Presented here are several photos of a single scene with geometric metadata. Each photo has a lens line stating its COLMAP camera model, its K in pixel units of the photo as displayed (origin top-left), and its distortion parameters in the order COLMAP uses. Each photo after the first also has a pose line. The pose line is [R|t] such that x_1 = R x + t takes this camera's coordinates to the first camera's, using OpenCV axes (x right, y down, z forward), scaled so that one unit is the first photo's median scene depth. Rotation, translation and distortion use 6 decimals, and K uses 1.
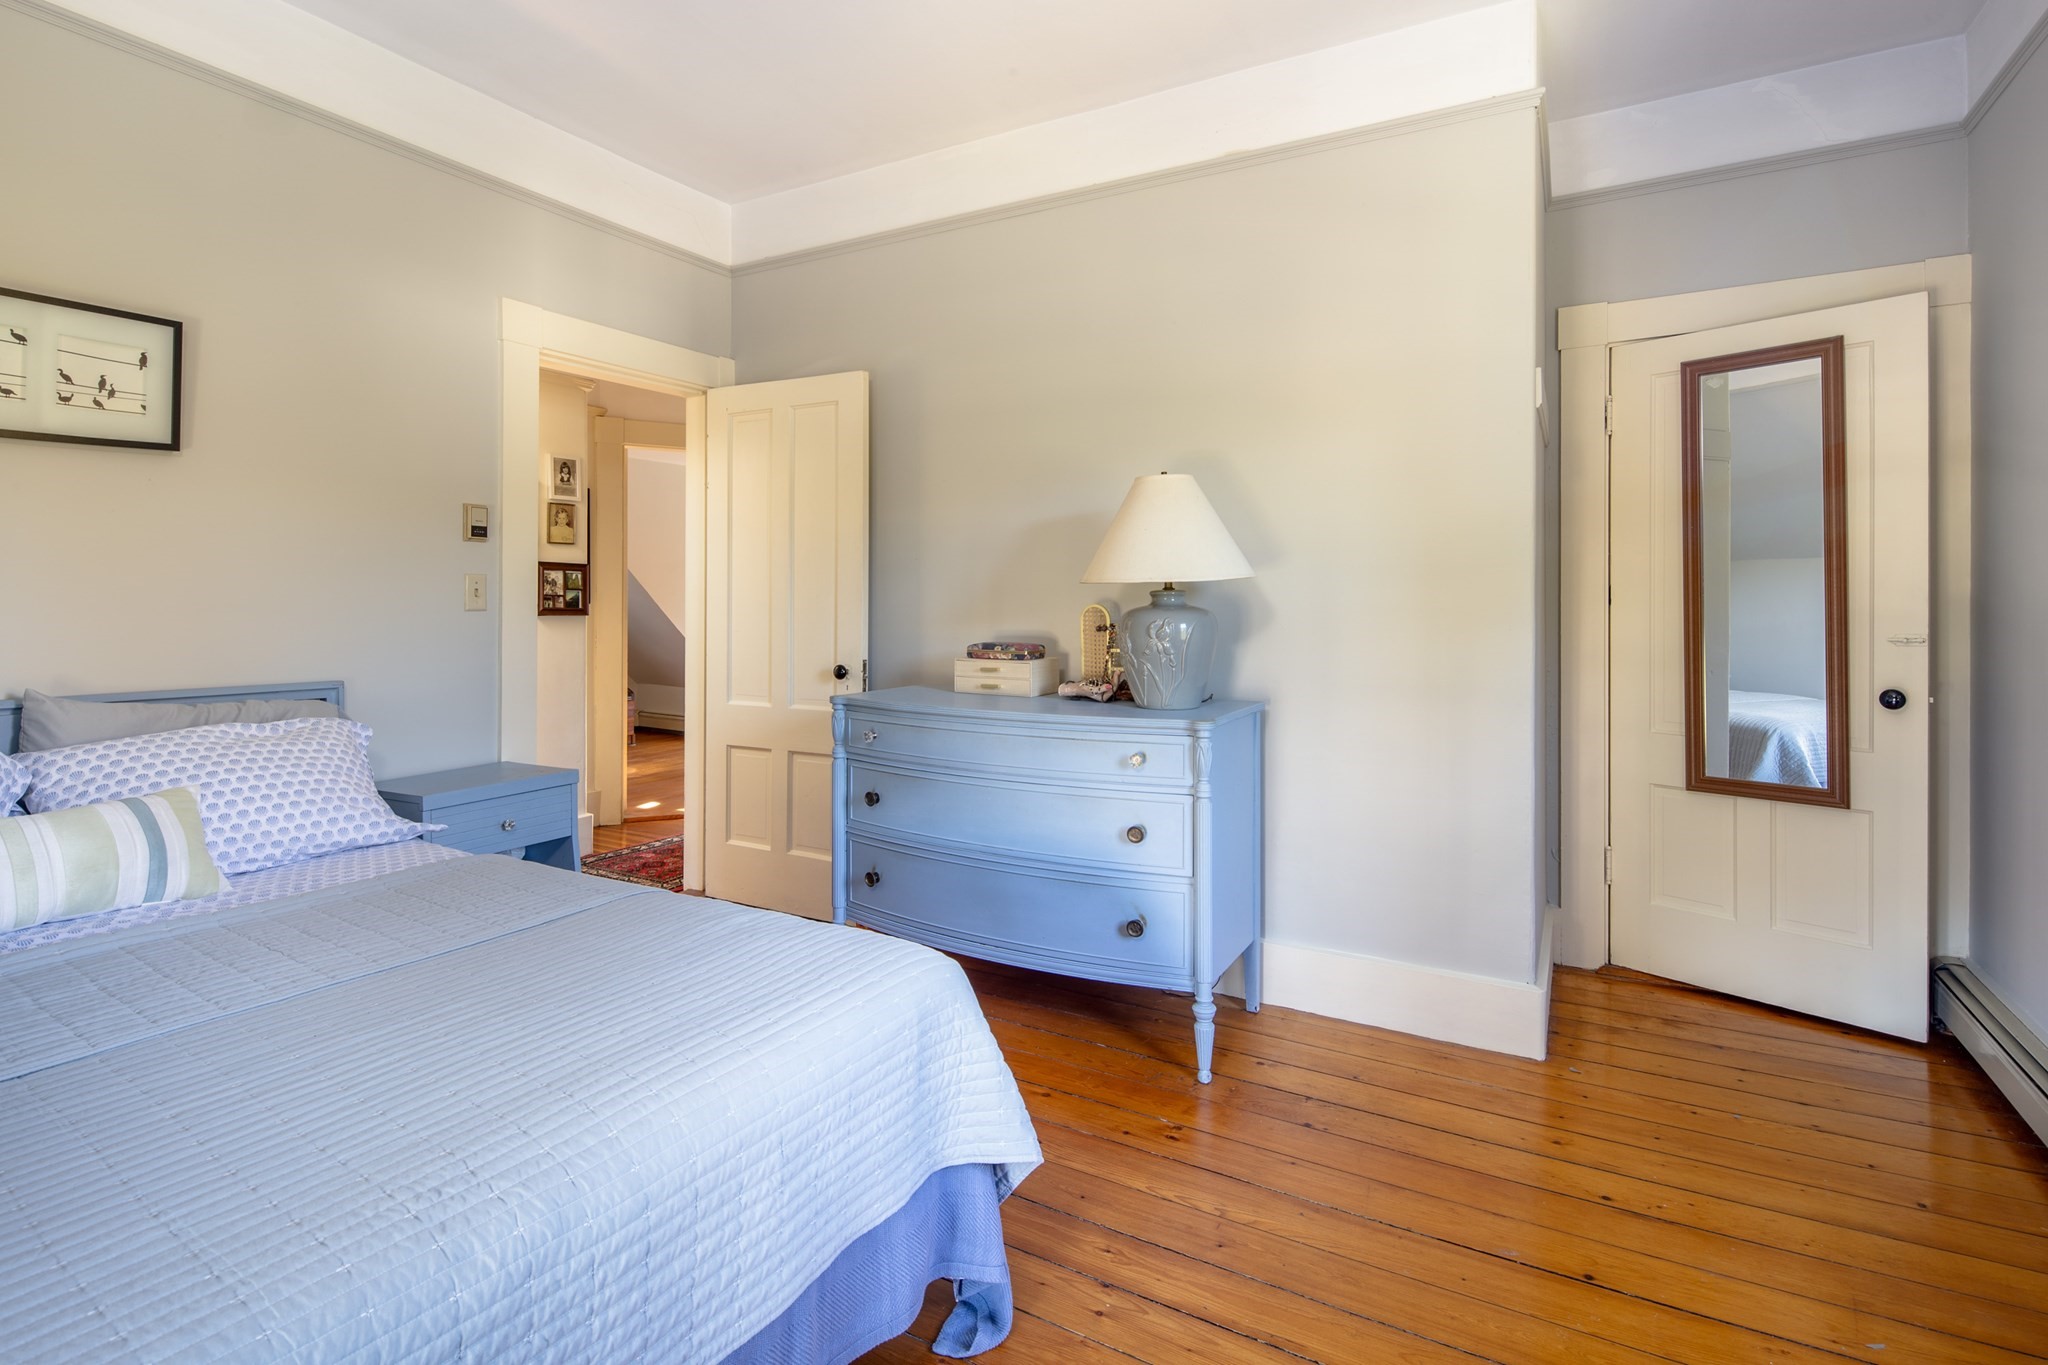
lens RADIAL K [[1006.7, 0, 1015.5], [0, 1006.7, 598.7], [0, 0, 1]] dist [-0.004333, -0.000293]
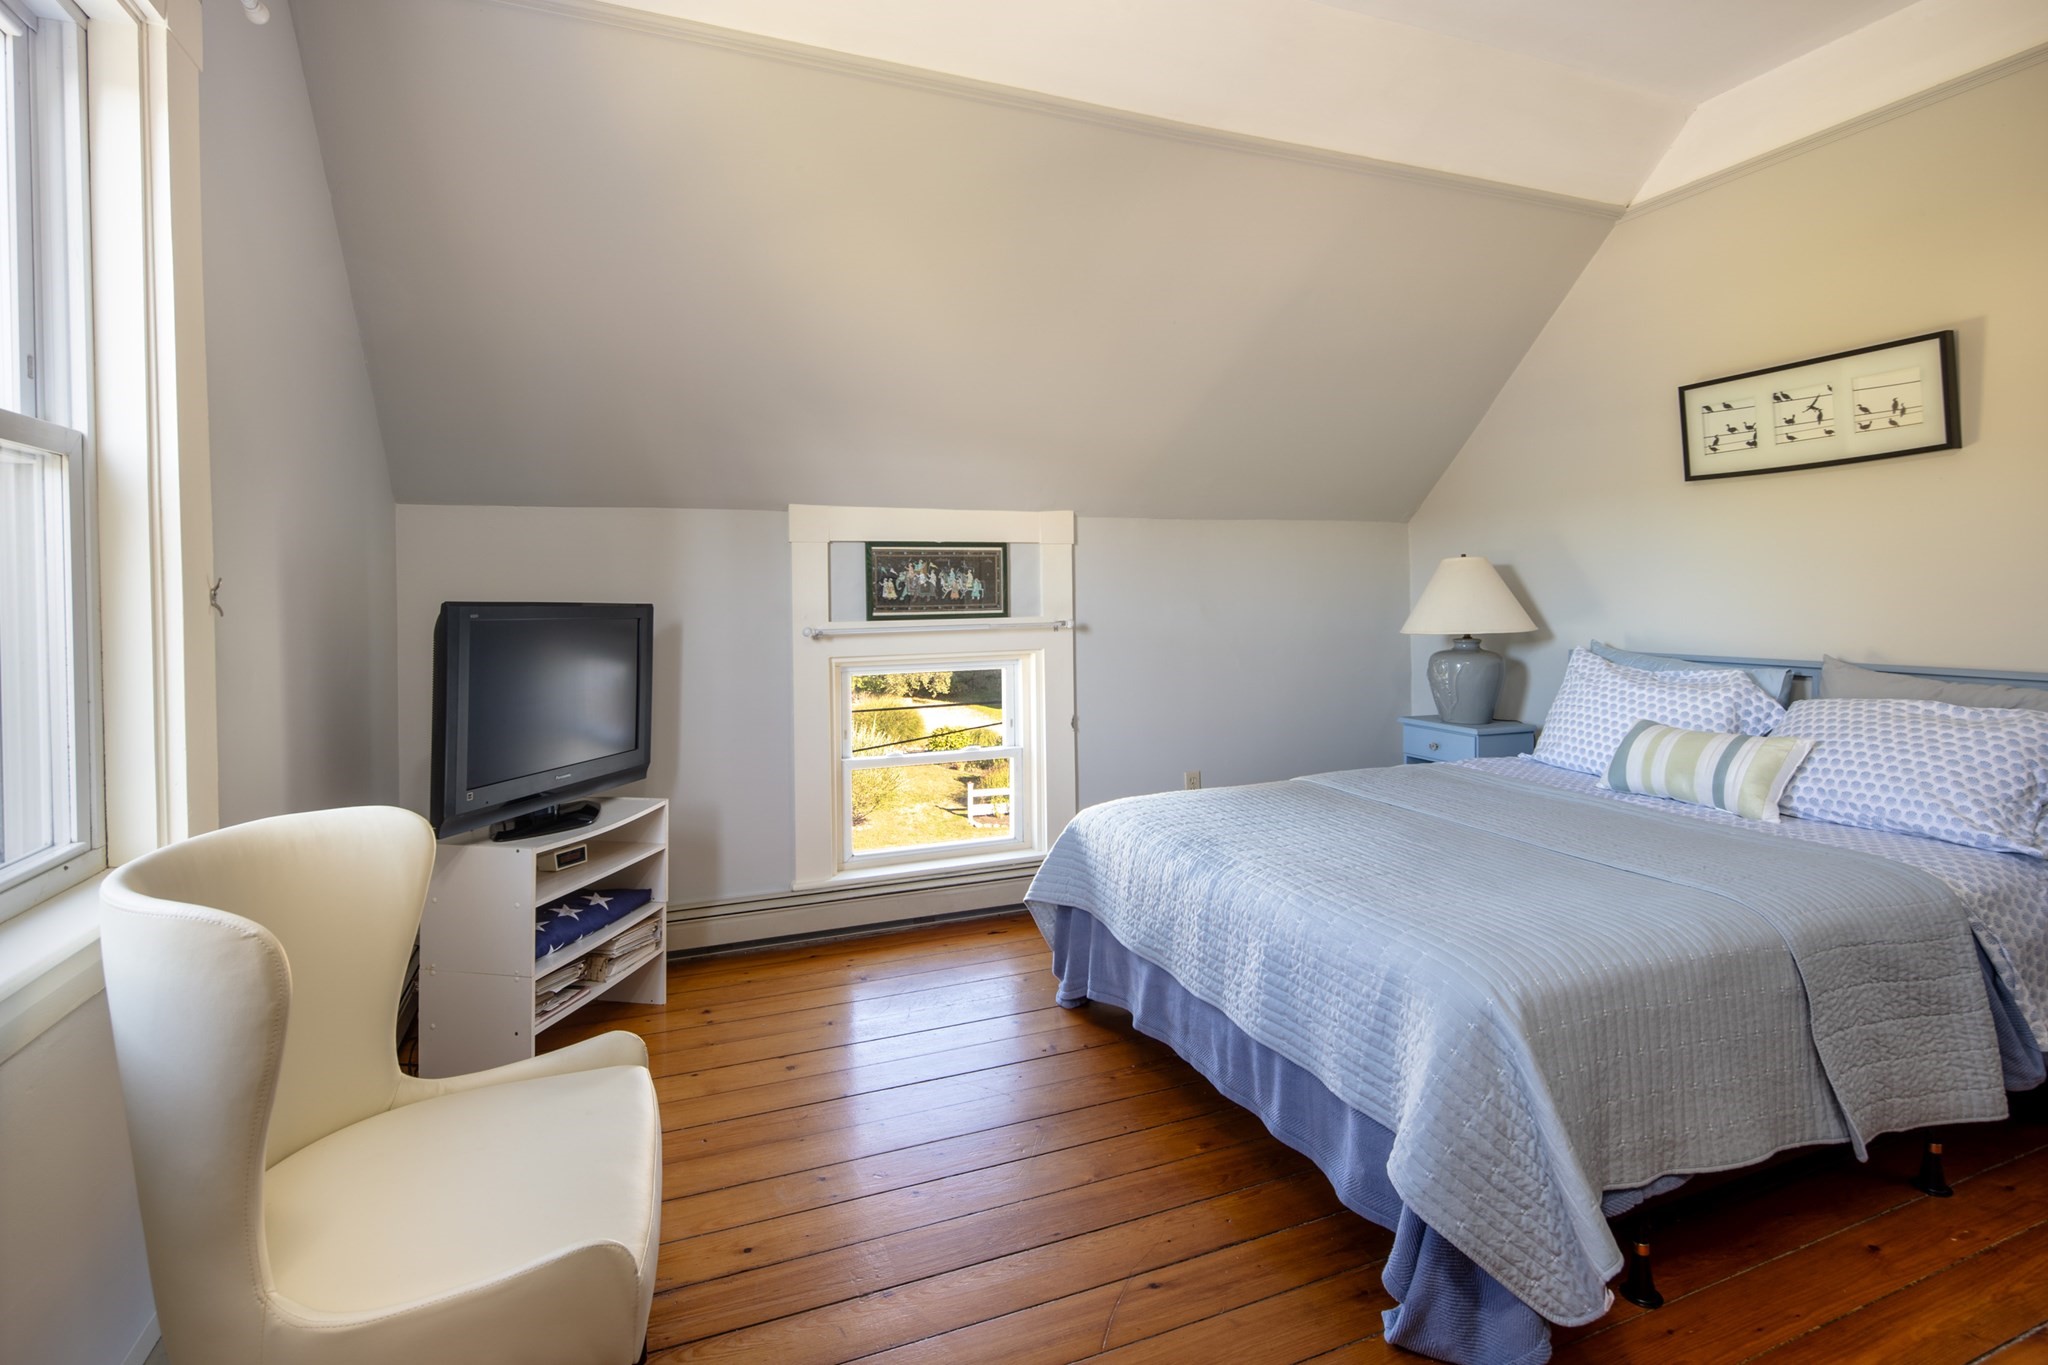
lens RADIAL K [[1006.7, 0, 1015.5], [0, 1006.7, 598.7], [0, 0, 1]] dist [-0.004333, -0.000293]
pose [[-0.633418, 0.008408, -0.773764, 0.686491], [0.012574, 0.999921, 0.000572, 0.002006], [0.773708, -0.009366, -0.633473, 0.950990]]
